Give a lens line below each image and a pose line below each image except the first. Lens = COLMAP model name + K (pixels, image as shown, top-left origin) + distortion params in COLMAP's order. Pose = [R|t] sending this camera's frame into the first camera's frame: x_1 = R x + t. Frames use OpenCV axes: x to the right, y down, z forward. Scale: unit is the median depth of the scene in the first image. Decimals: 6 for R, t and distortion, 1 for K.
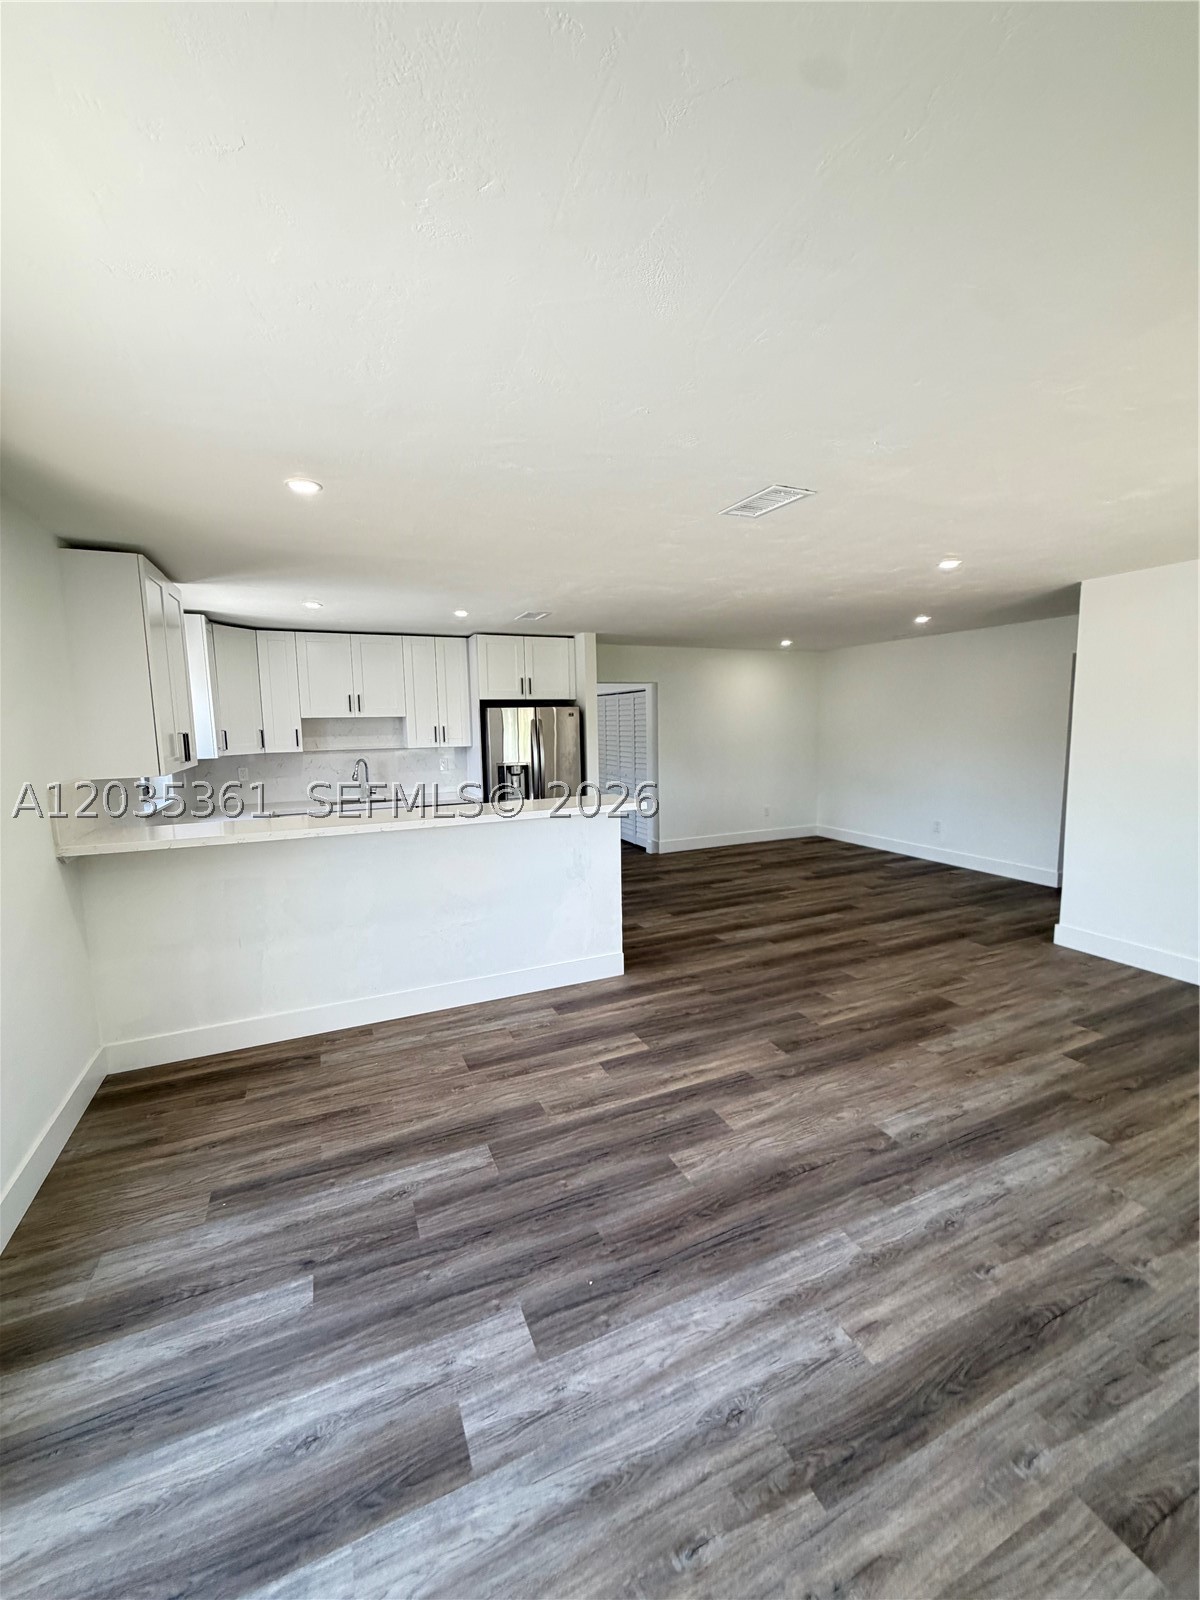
lens RADIAL K [[639.2, 0, 602.7], [0, 639.2, 799.8], [0, 0, 1]] dist [-0.001054, -0.000142]
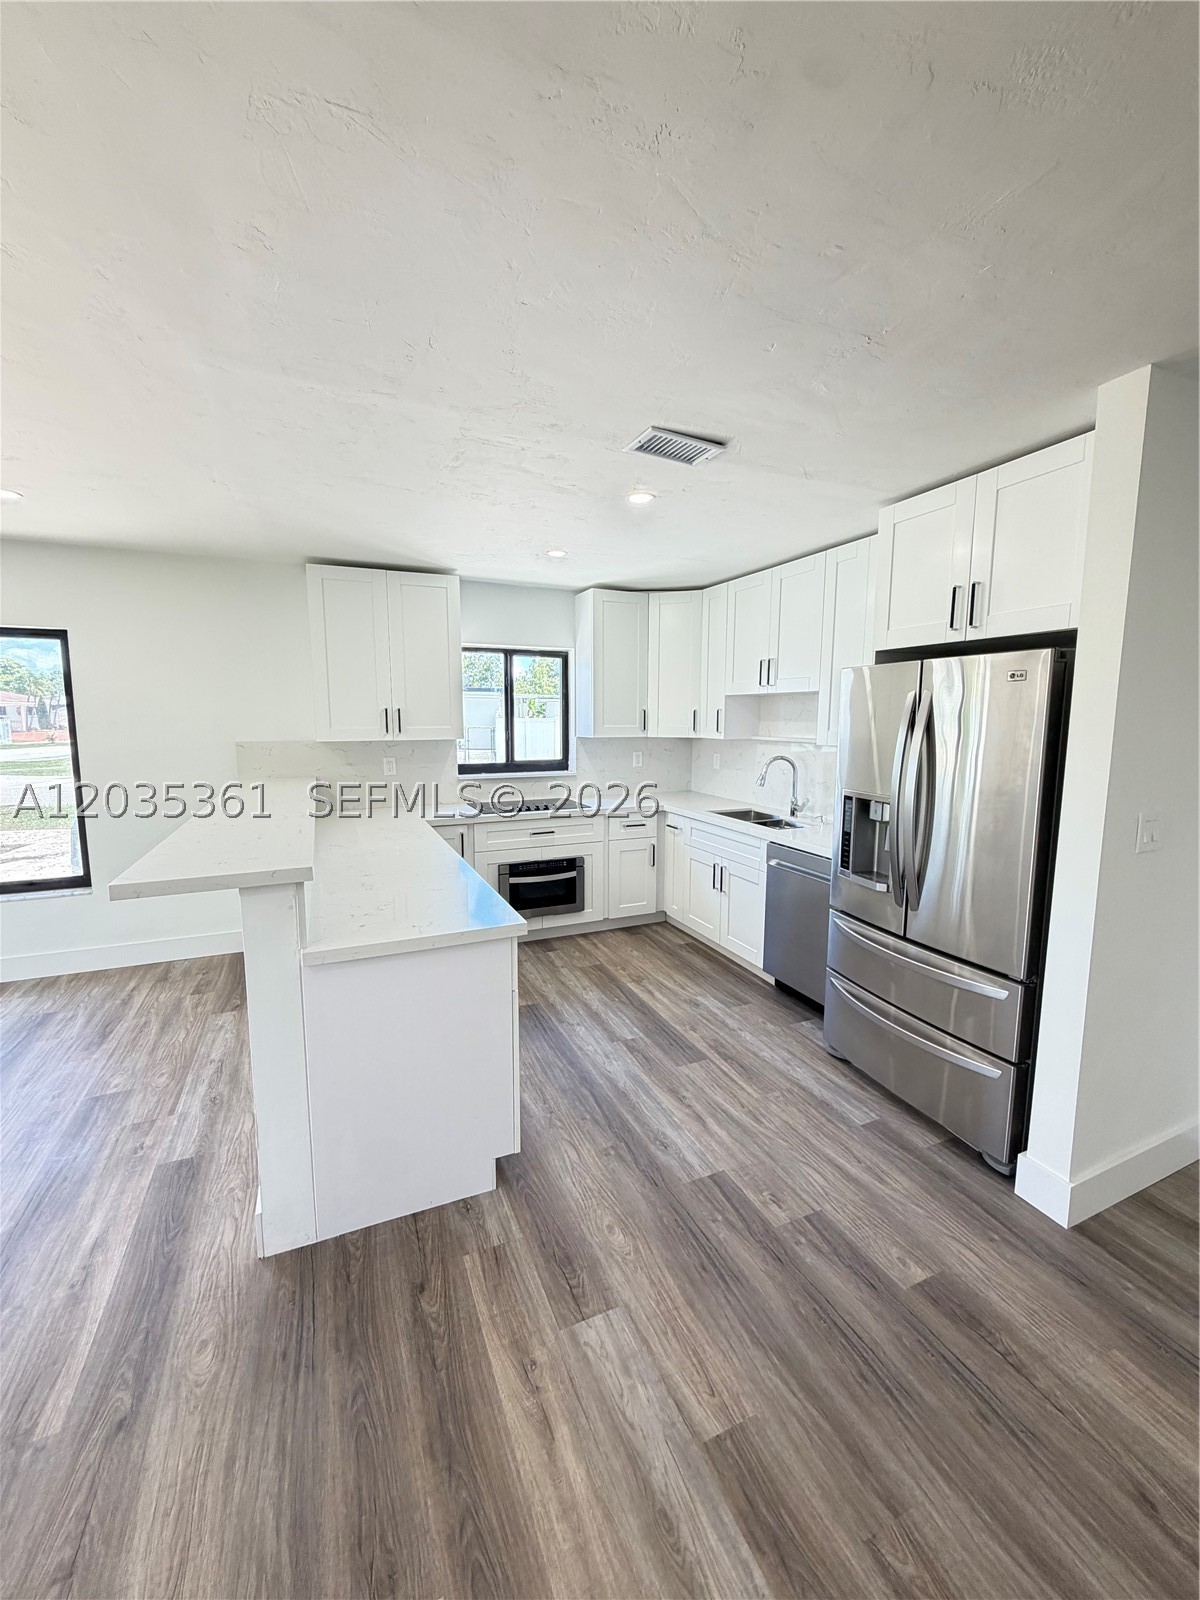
lens RADIAL K [[639.2, 0, 603.2], [0, 639.2, 795.0], [0, 0, 1]] dist [-0.001054, -0.000142]
pose [[-0.009062, 0.142233, -0.989792, 0.475720], [-0.125940, 0.981788, 0.142235, -0.156170], [0.991996, 0.125943, 0.009016, 1.329816]]
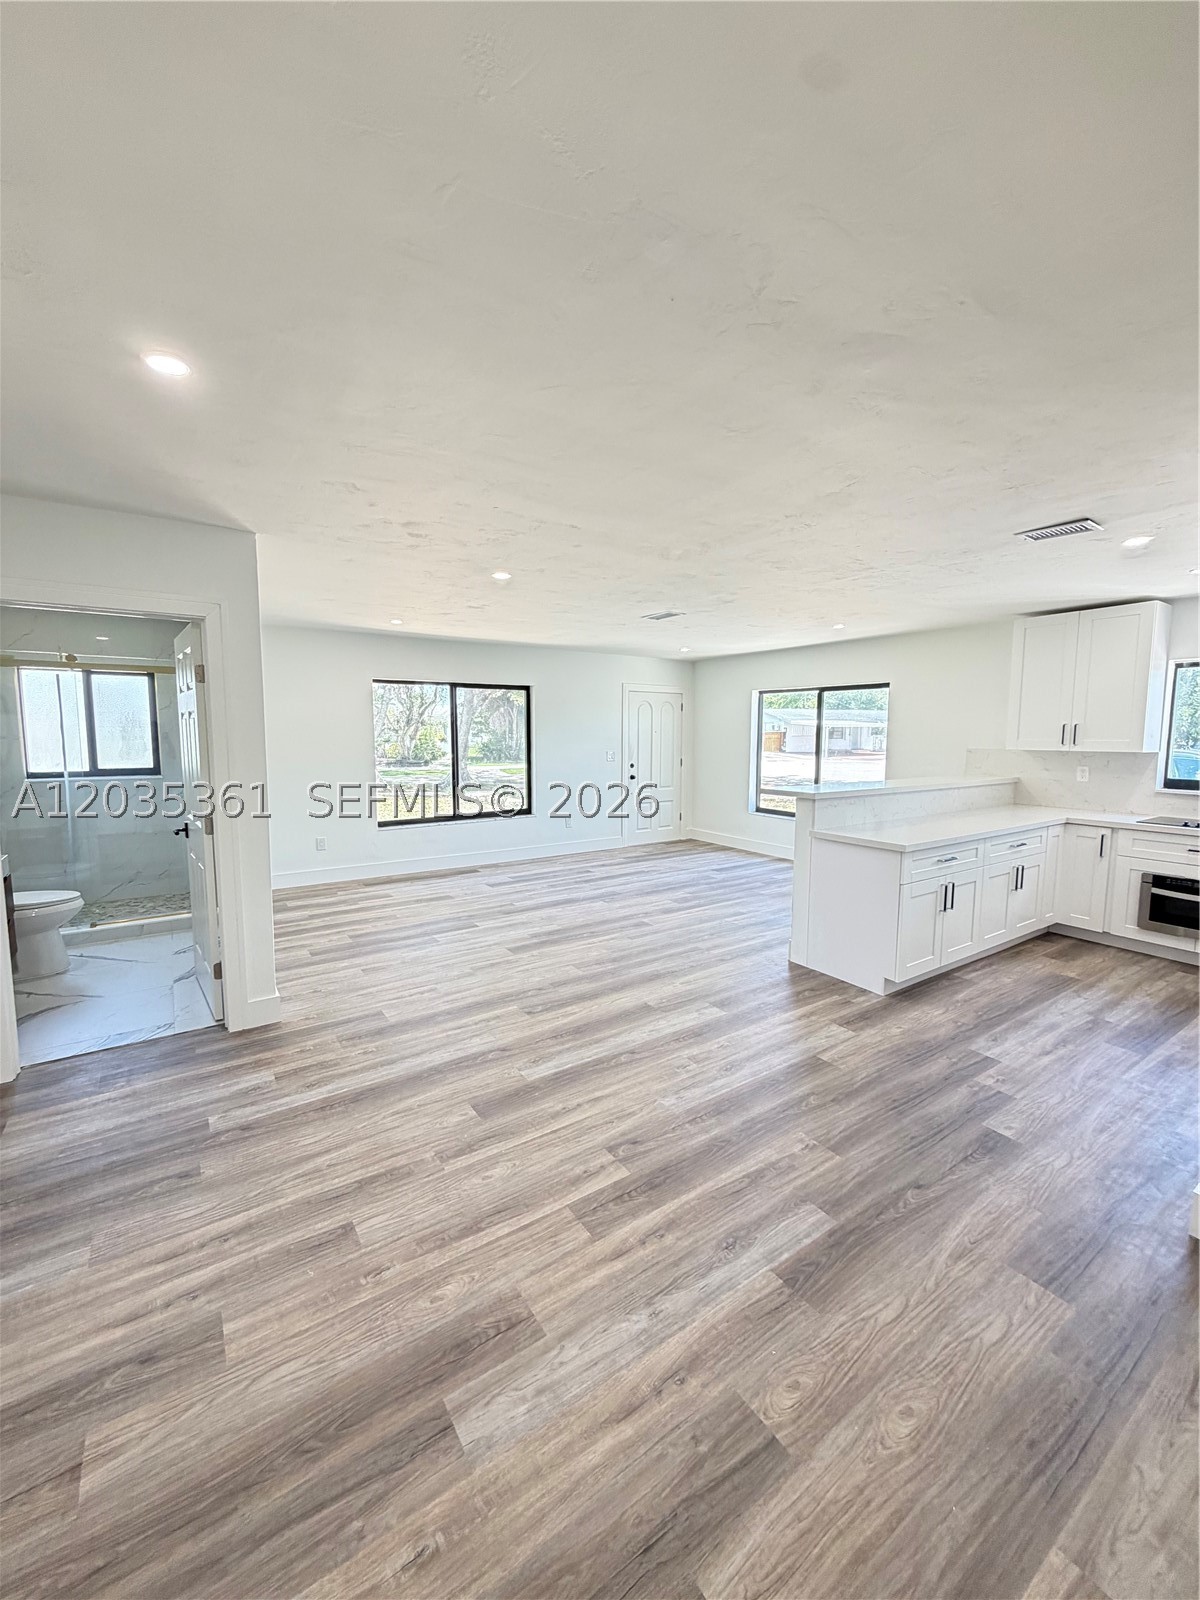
lens RADIAL K [[639.2, 0, 599.4], [0, 639.2, 795.8], [0, 0, 1]] dist [-0.001054, -0.000142]
pose [[-0.985585, 0.030392, -0.166428, 0.559601], [-0.007750, 0.974588, 0.223870, -0.245541], [0.169002, 0.221932, -0.960304, 2.105093]]
